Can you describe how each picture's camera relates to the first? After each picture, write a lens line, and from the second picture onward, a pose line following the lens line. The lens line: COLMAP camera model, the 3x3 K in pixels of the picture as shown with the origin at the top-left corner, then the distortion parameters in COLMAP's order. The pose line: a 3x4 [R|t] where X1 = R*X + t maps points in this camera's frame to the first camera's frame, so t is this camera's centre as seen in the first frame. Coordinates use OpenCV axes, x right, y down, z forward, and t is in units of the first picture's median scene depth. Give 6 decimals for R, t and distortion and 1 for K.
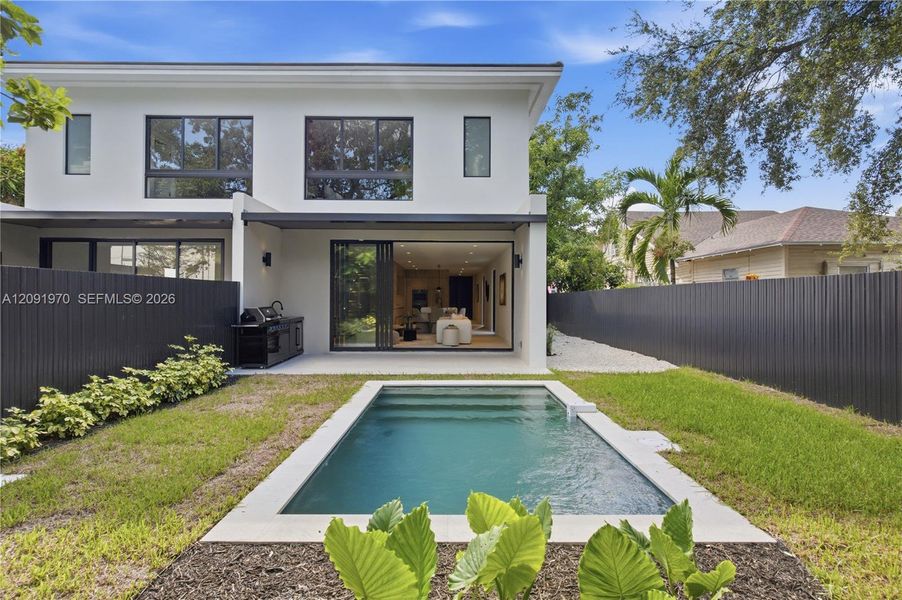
lens RADIAL K [[433.5, 0, 452.9], [0, 433.5, 297.7], [0, 0, 1]] dist [0.002434, 0.001295]
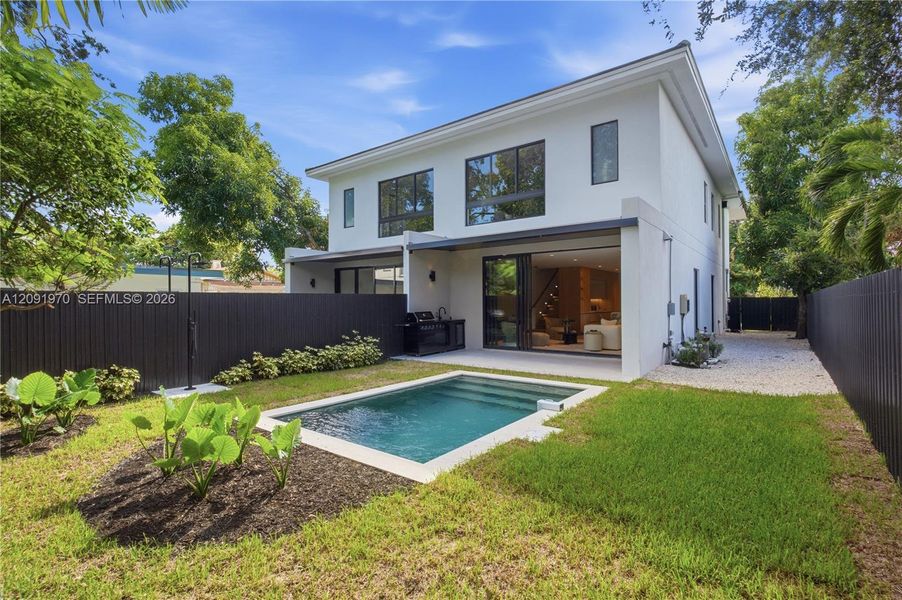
lens RADIAL K [[433.5, 0, 458.8], [0, 433.5, 302.3], [0, 0, 1]] dist [0.002434, 0.001295]
pose [[0.787828, -0.009876, -0.615817, 0.430733], [0.008481, 0.999951, -0.005187, -0.000484], [0.615837, -0.001136, 0.787873, 0.001359]]
